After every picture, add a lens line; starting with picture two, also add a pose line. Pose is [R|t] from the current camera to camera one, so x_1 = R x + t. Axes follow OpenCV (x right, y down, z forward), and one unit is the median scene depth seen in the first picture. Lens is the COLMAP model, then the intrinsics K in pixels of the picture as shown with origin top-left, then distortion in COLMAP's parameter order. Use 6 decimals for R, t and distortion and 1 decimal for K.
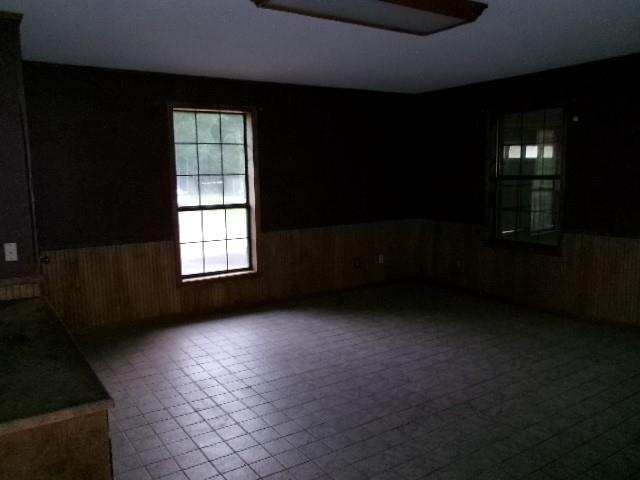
lens RADIAL K [[516.1, 0, 318.9], [0, 516.1, 240.7], [0, 0, 1]] dist [-0.024087, -0.007229]
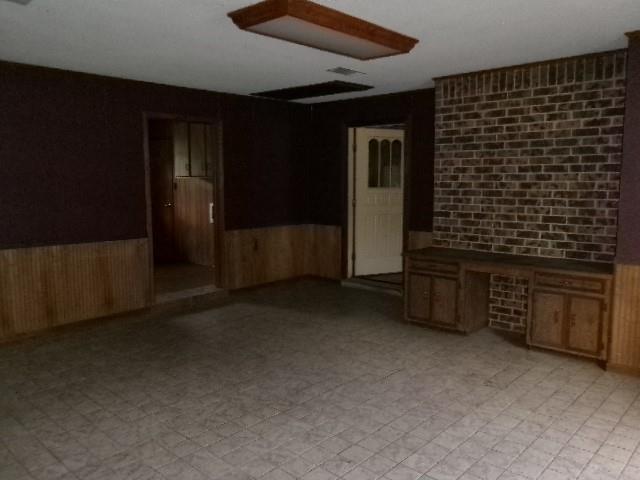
lens RADIAL K [[516.1, 0, 320.4], [0, 516.1, 240.4], [0, 0, 1]] dist [-0.024087, -0.007229]
pose [[-0.972726, 0.038236, -0.228784, 0.360854], [-0.019885, 0.968943, 0.246482, -0.240465], [0.231104, 0.244309, -0.941756, 1.861091]]
